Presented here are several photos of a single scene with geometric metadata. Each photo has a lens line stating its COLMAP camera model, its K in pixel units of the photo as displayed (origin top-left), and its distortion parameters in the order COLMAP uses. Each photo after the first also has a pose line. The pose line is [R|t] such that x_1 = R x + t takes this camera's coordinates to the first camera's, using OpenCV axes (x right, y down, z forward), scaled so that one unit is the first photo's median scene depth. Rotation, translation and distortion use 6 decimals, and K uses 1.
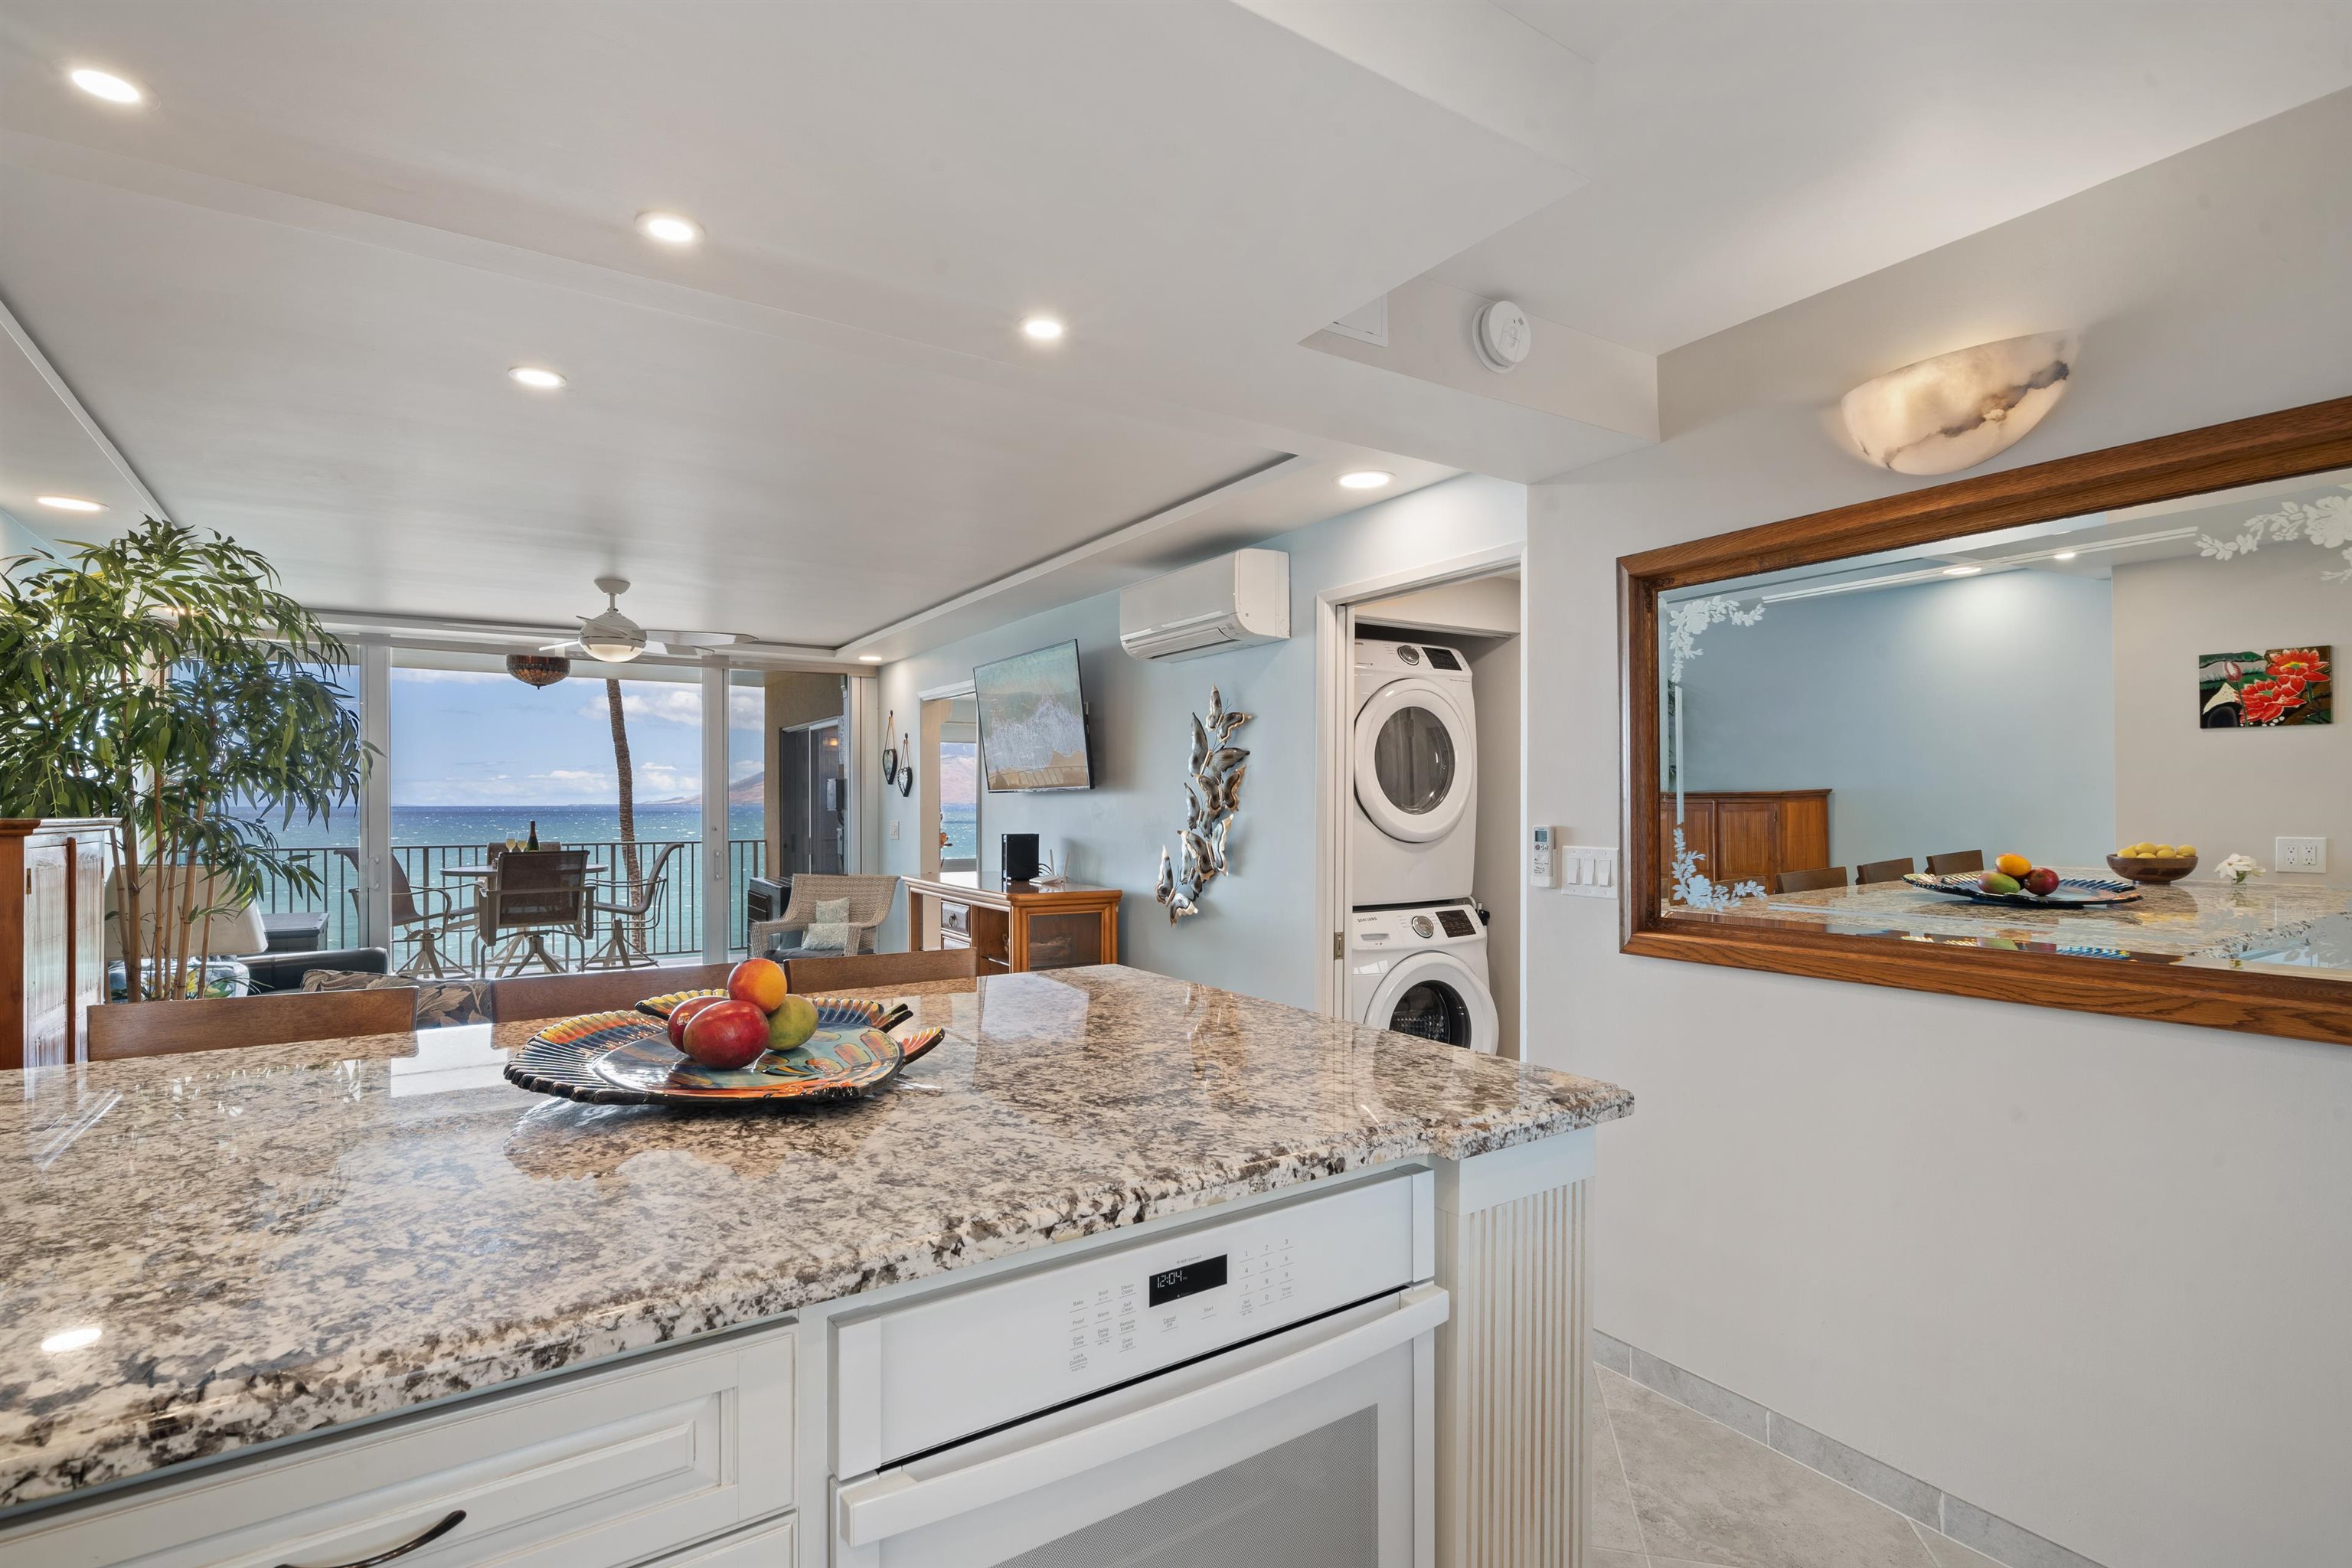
lens RADIAL K [[1139.8, 0, 1210.1], [0, 1139.8, 785.5], [0, 0, 1]] dist [0.002298, 0.000469]
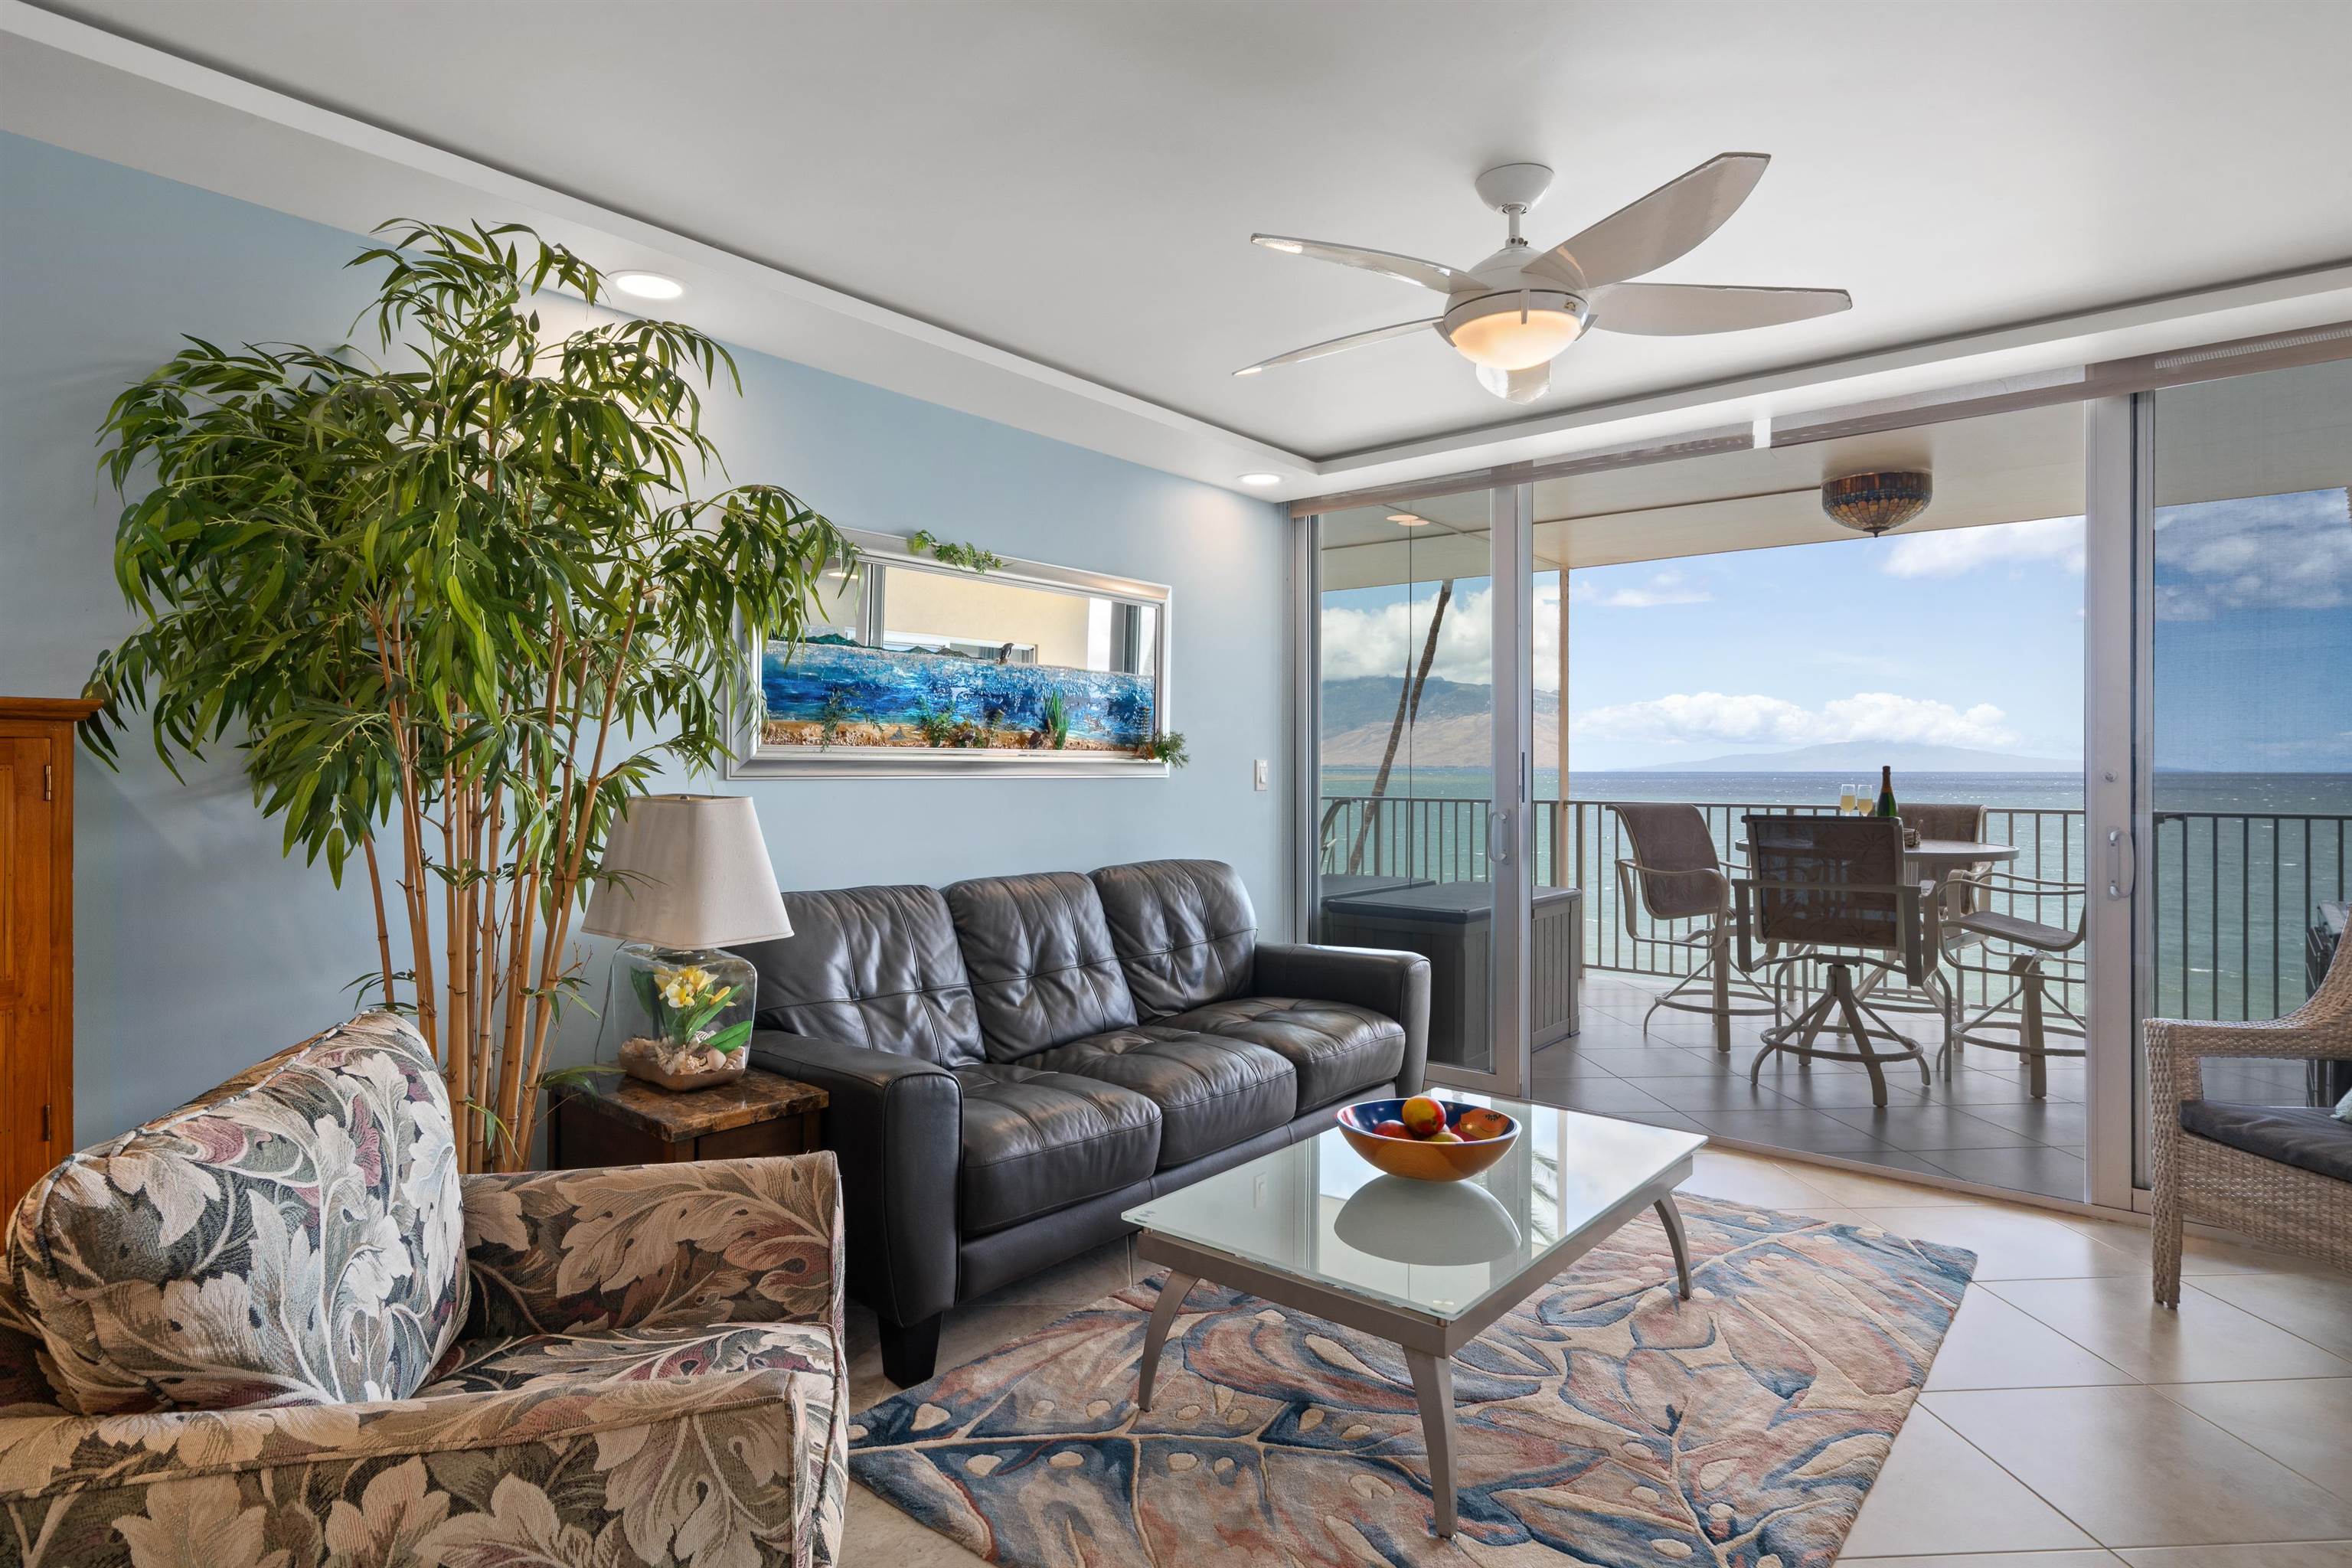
lens RADIAL K [[1264.8, 0, 1201.5], [0, 1264.8, 765.2], [0, 0, 1]] dist [0.002177, 0.001846]
pose [[0.272600, -0.002573, -0.962124, -0.072606], [0.012192, 0.999925, 0.000781, 0.028639], [0.962050, -0.011943, 0.272611, 0.544062]]
